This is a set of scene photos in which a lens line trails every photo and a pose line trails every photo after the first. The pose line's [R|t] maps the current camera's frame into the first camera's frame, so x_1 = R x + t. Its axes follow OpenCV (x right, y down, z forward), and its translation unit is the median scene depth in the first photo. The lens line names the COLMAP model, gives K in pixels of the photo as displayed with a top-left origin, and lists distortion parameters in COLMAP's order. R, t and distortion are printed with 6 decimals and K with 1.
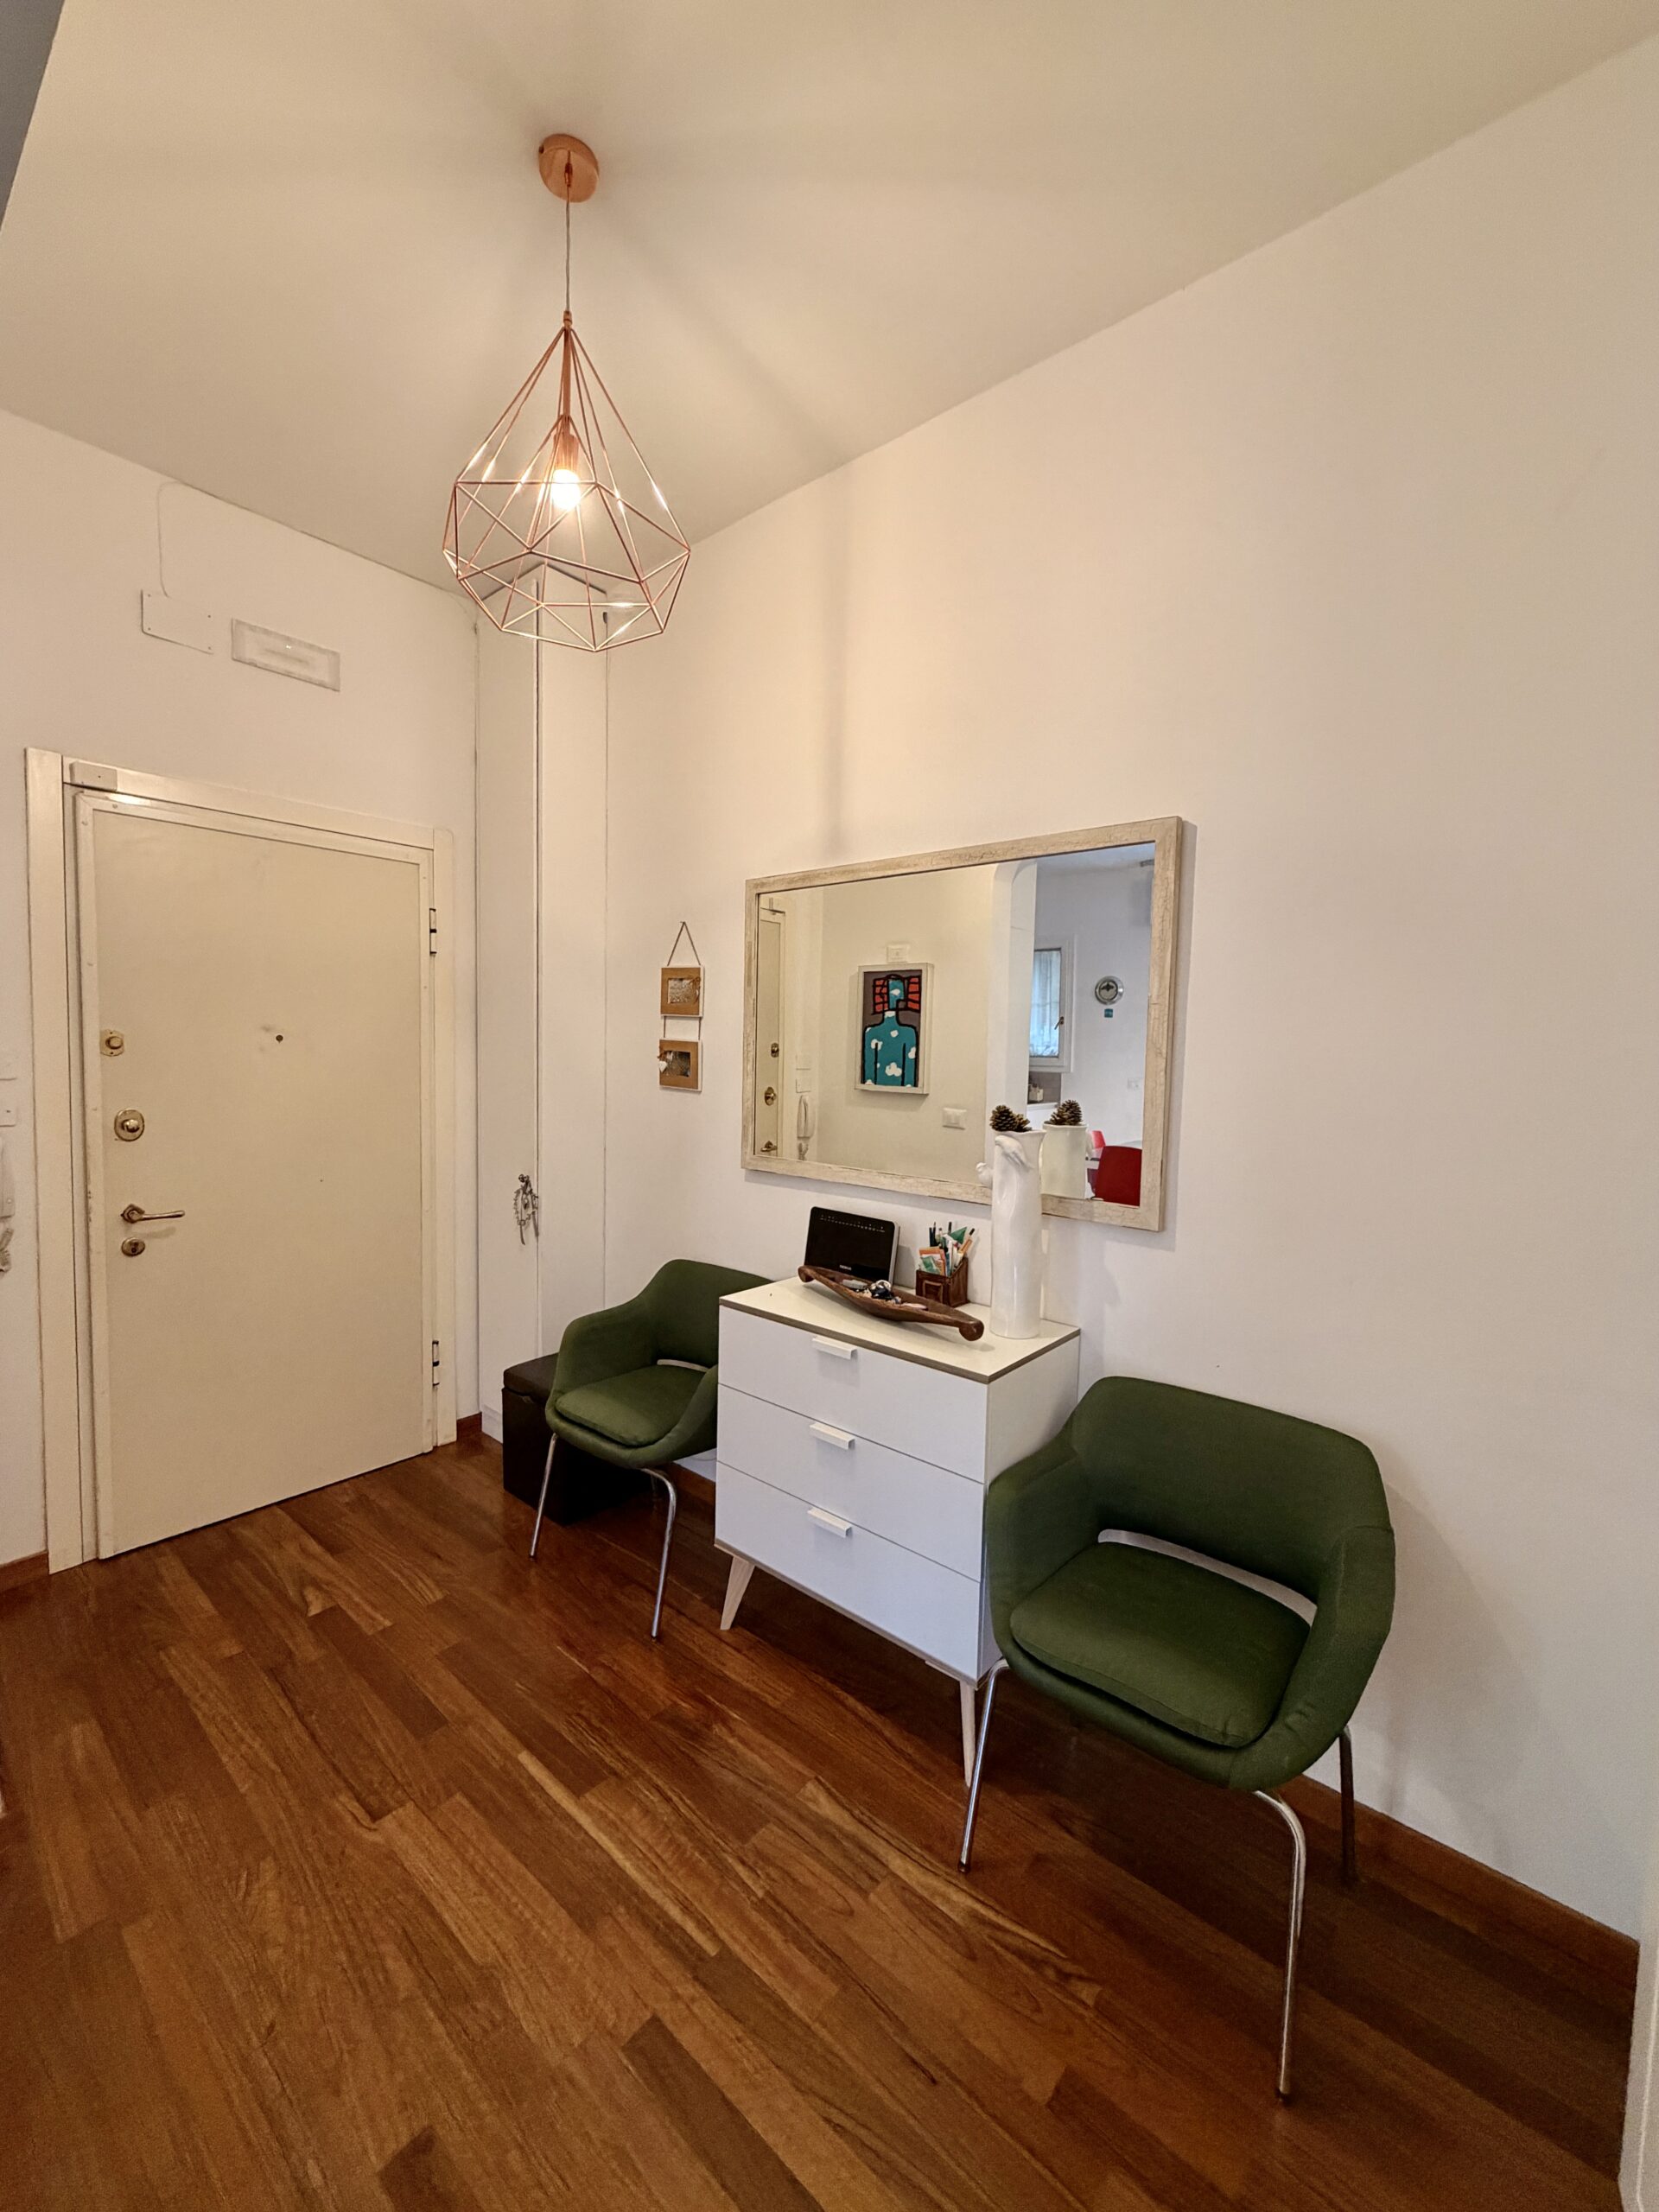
lens RADIAL K [[890.5, 0, 827.6], [0, 890.5, 1098.3], [0, 0, 1]] dist [-0.002833, 0.000352]
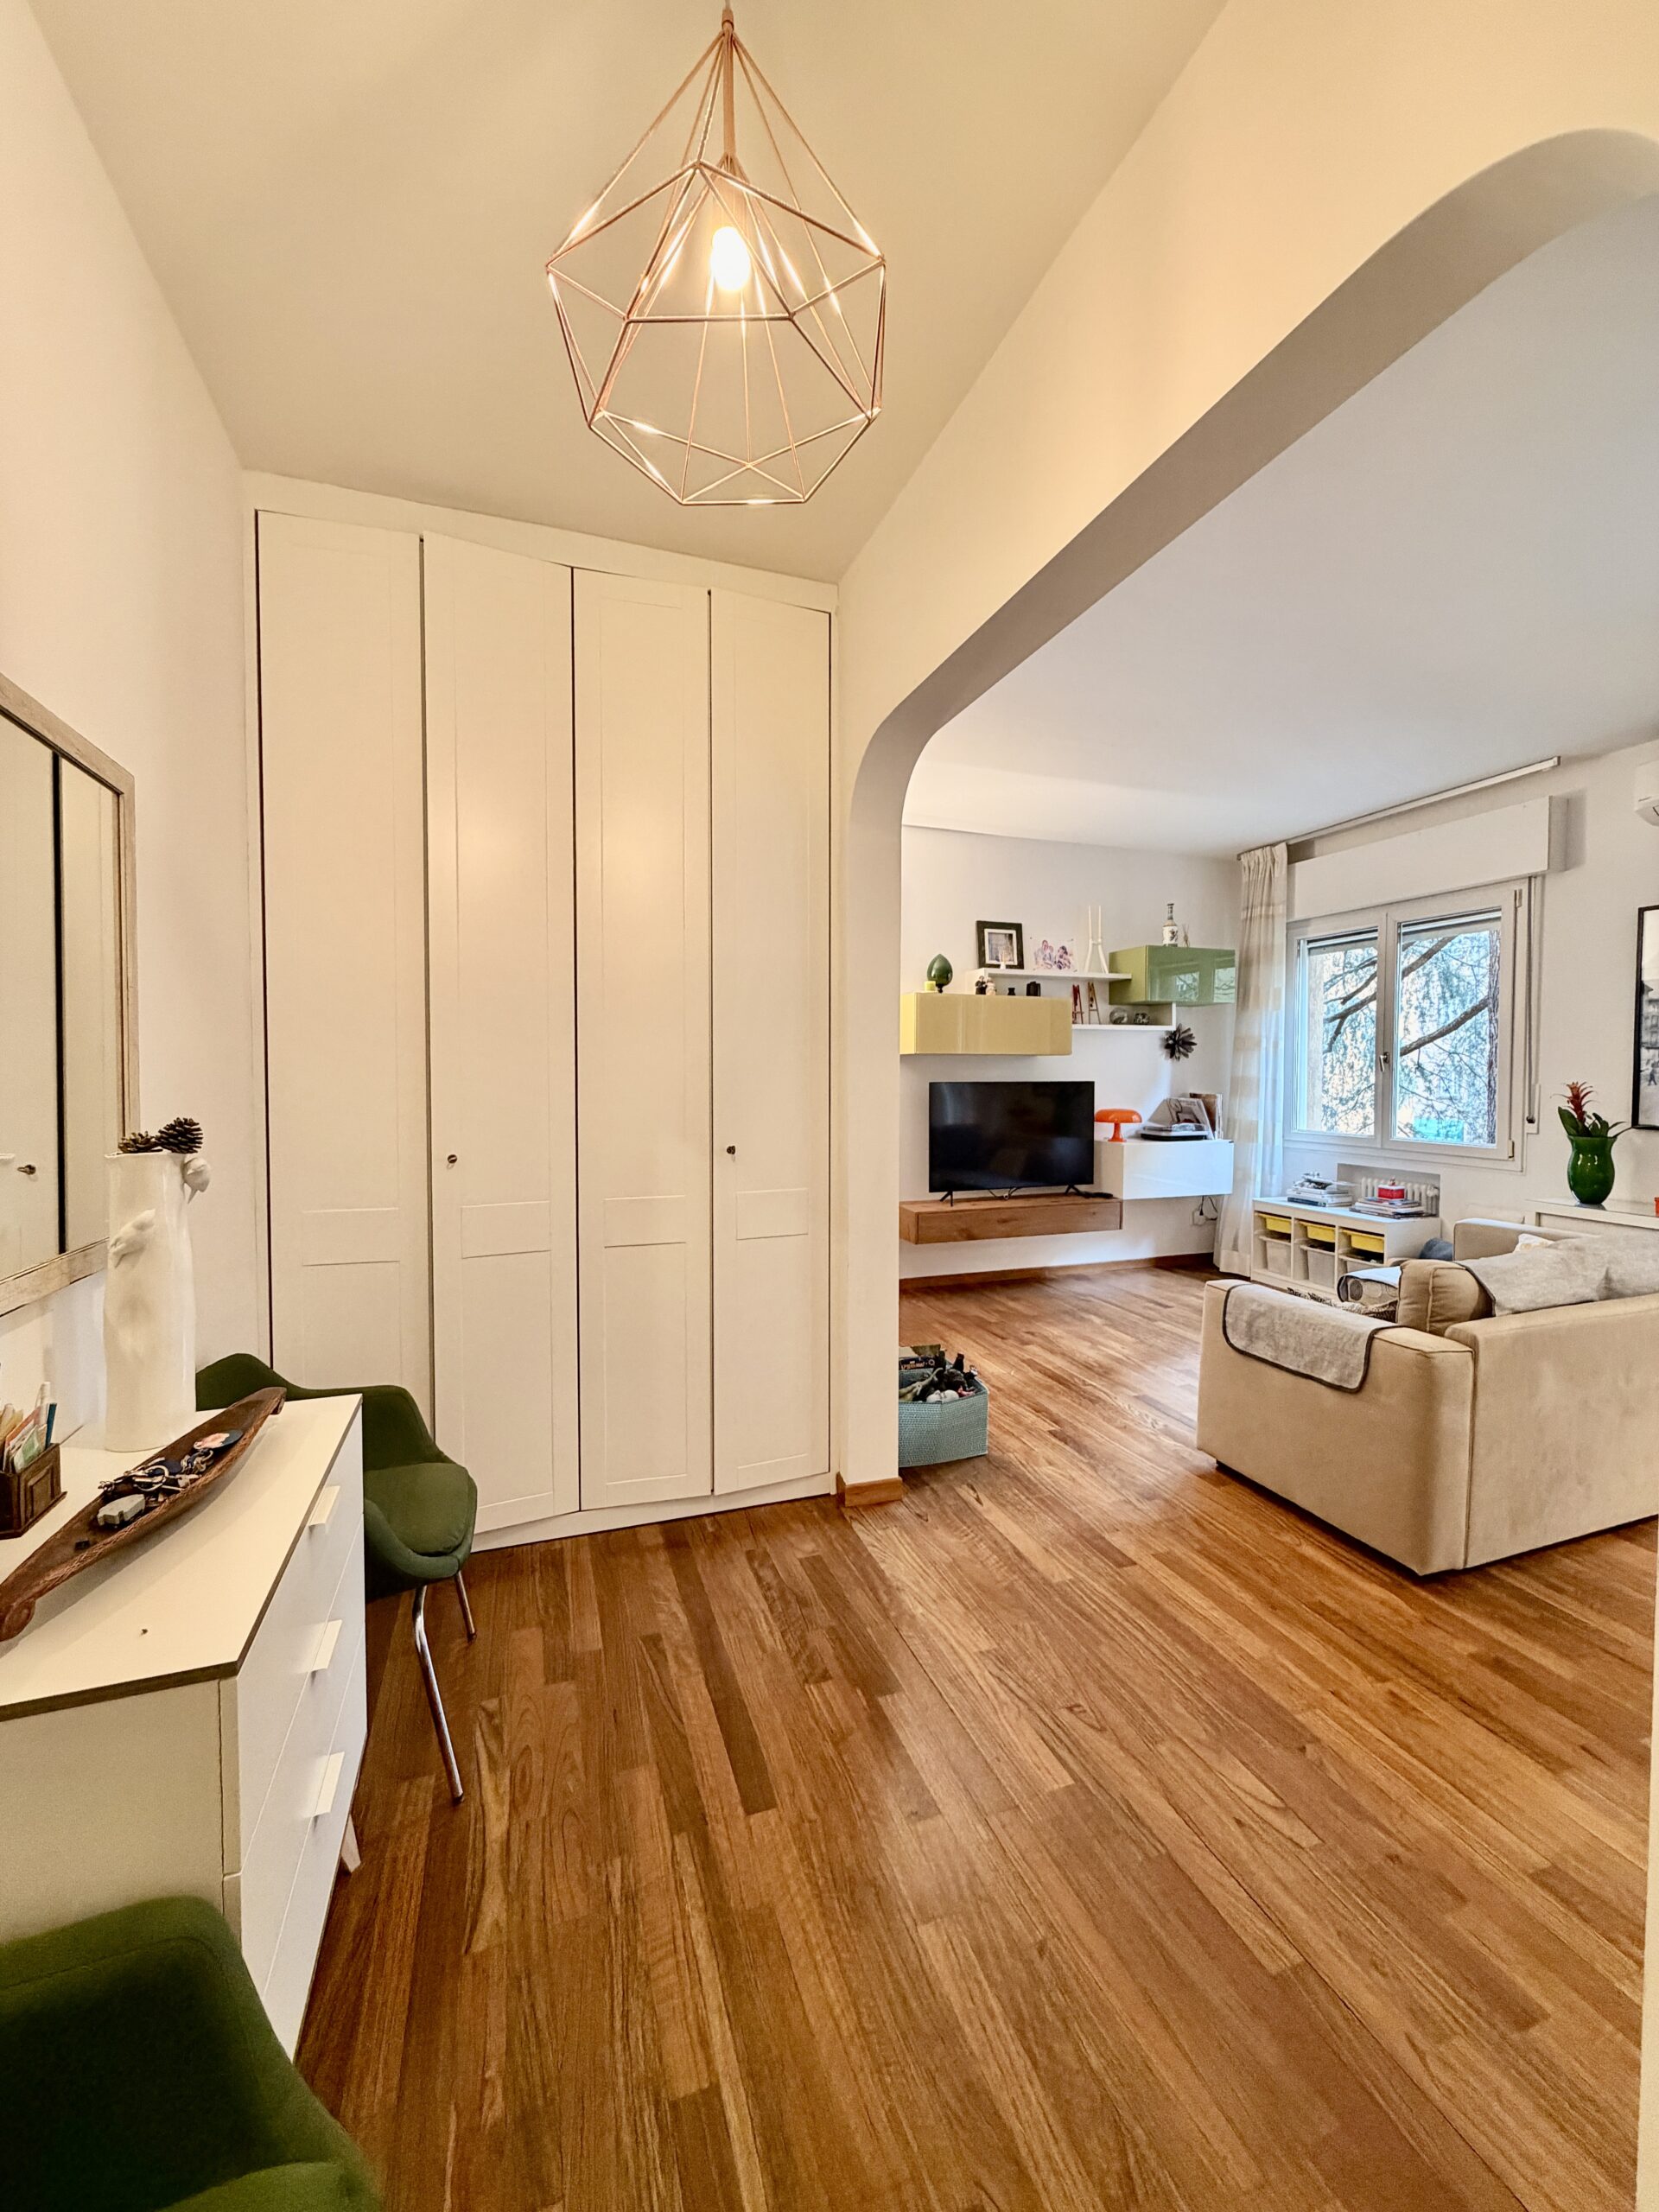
lens RADIAL K [[878.3, 0, 829.2], [0, 878.3, 1098.2], [0, 0, 1]] dist [0.001659, 0.000202]
pose [[-0.868315, -0.038389, 0.494526, -0.416118], [0.008710, 0.995667, 0.092585, -0.048367], [-0.495937, 0.084700, -0.864218, 0.917689]]
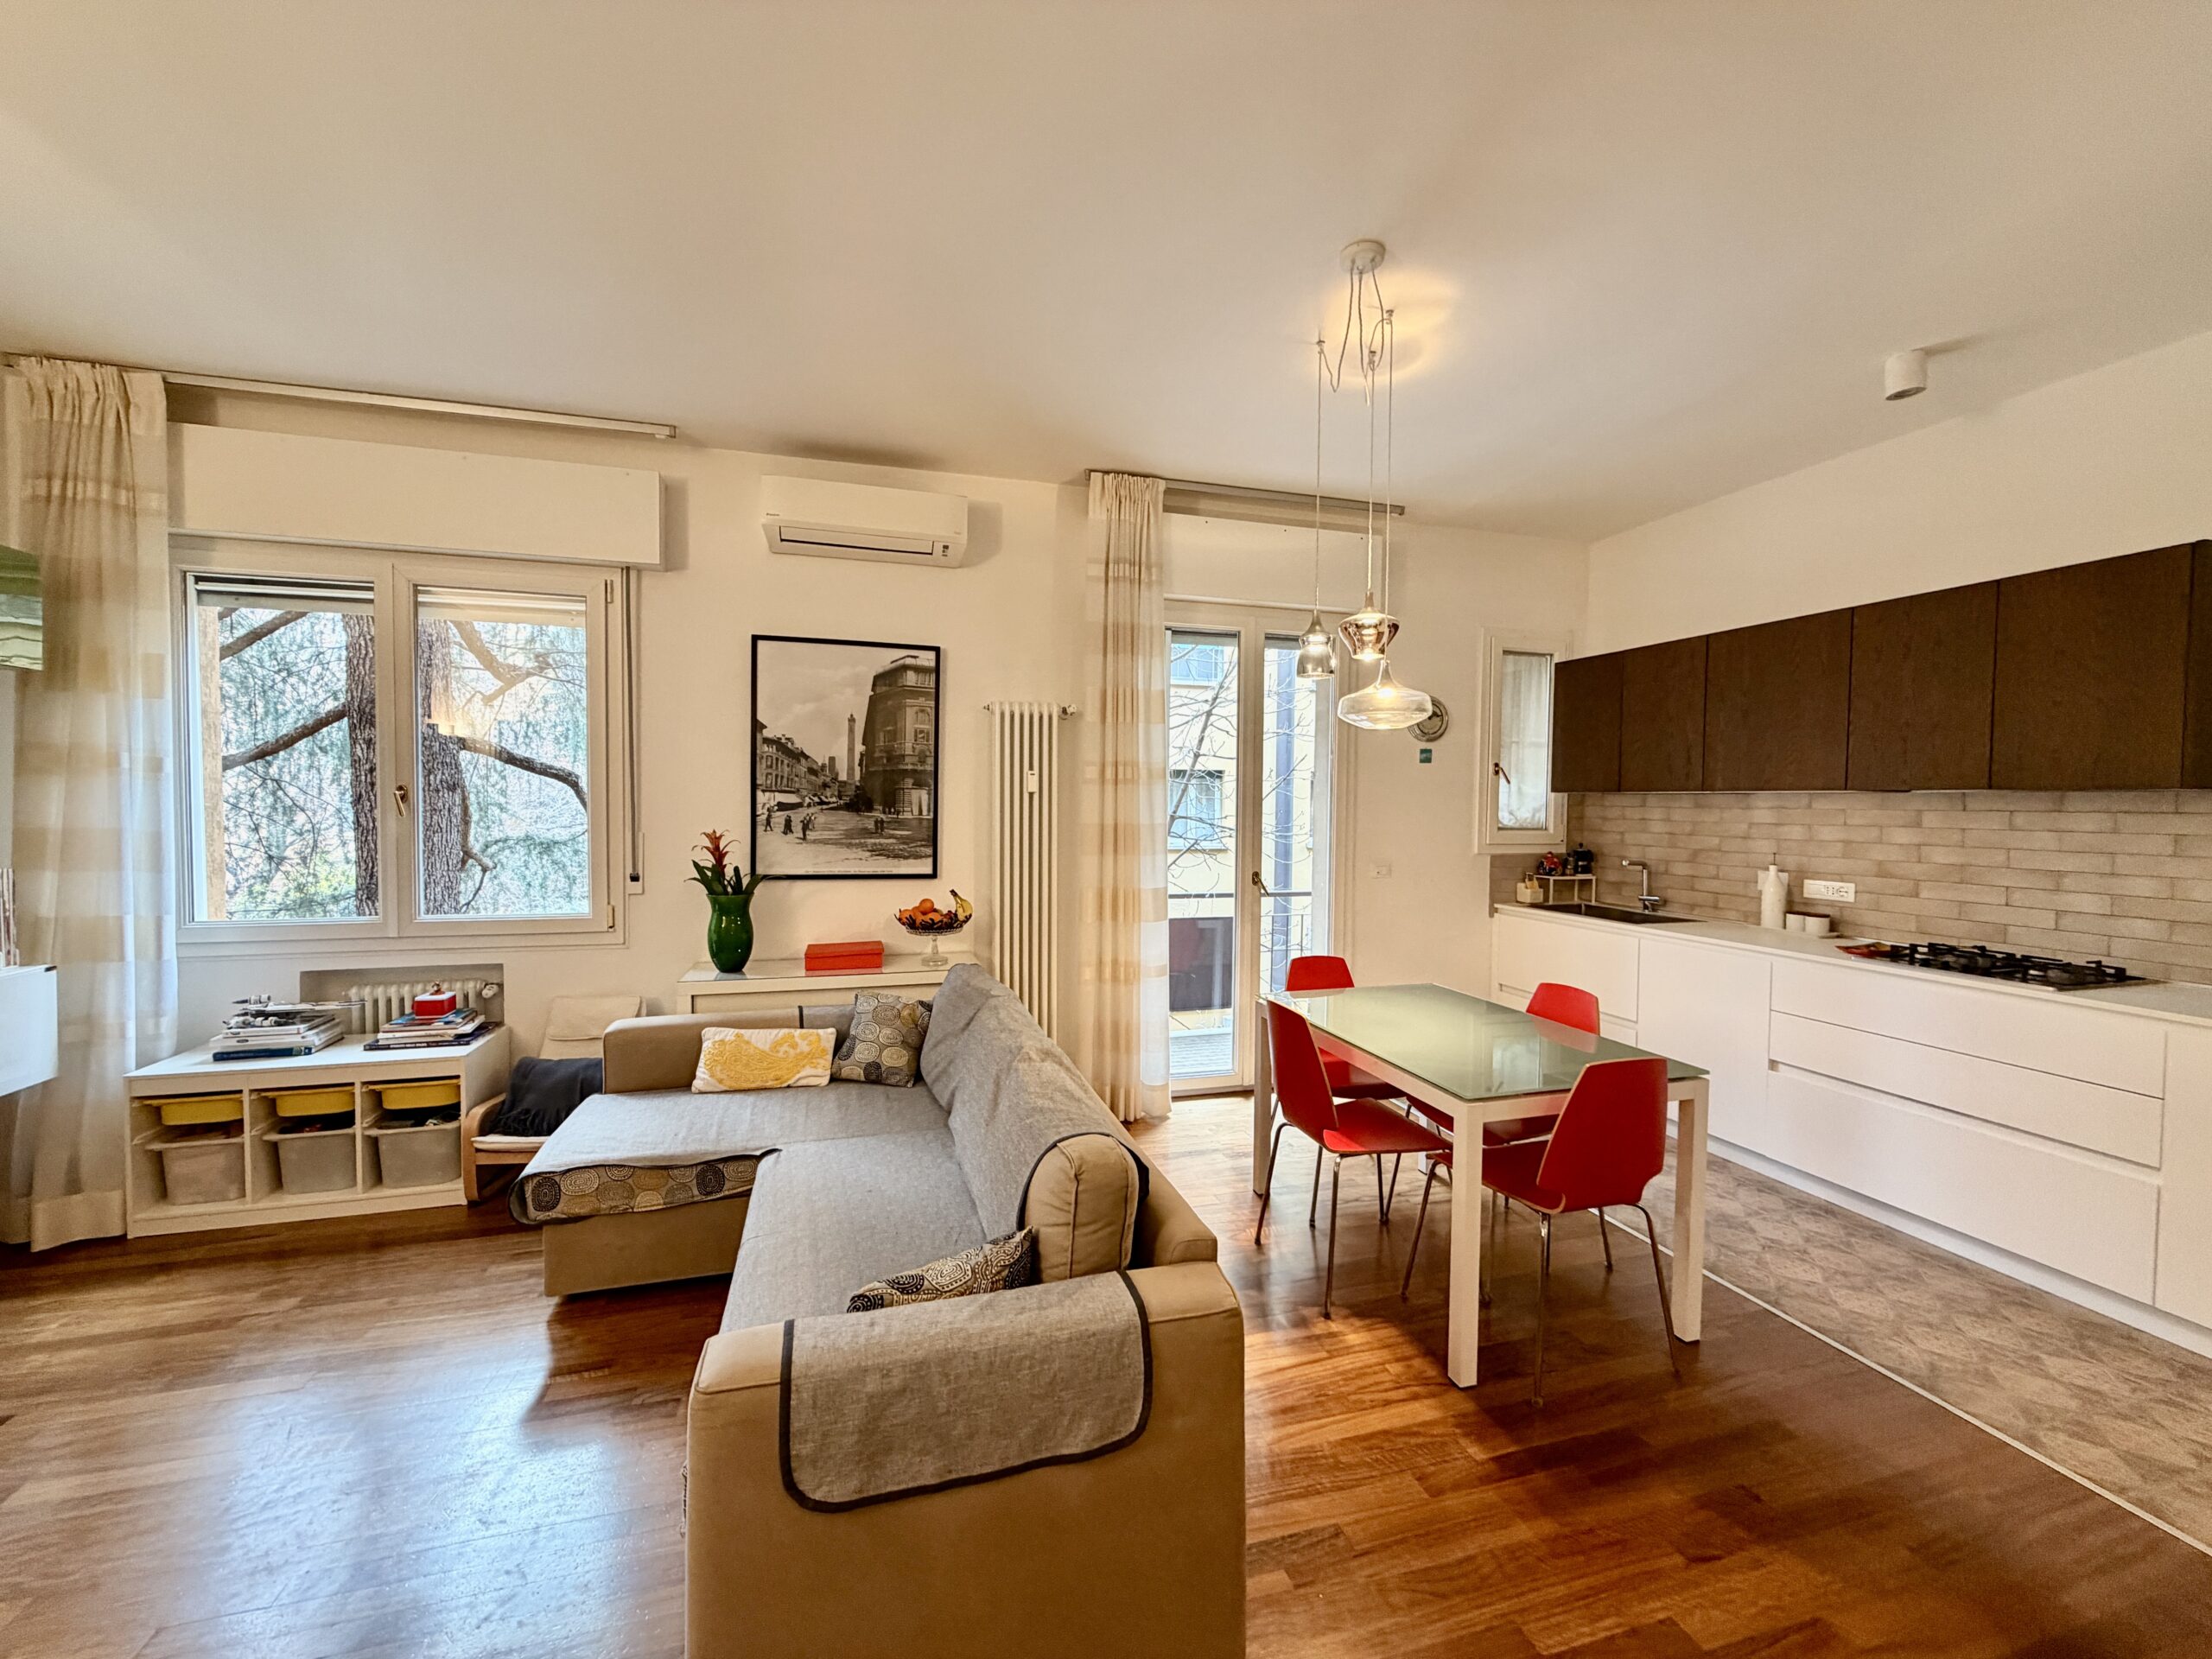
lens RADIAL K [[881.1, 0, 1097.8], [0, 881.1, 829.8], [0, 0, 1]] dist [0.000290, -0.000068]
pose [[-0.550497, 0.001110, -0.834836, -0.026317], [-0.067874, 0.996629, 0.046081, -0.020447], [0.832073, 0.082031, -0.548566, 0.112862]]
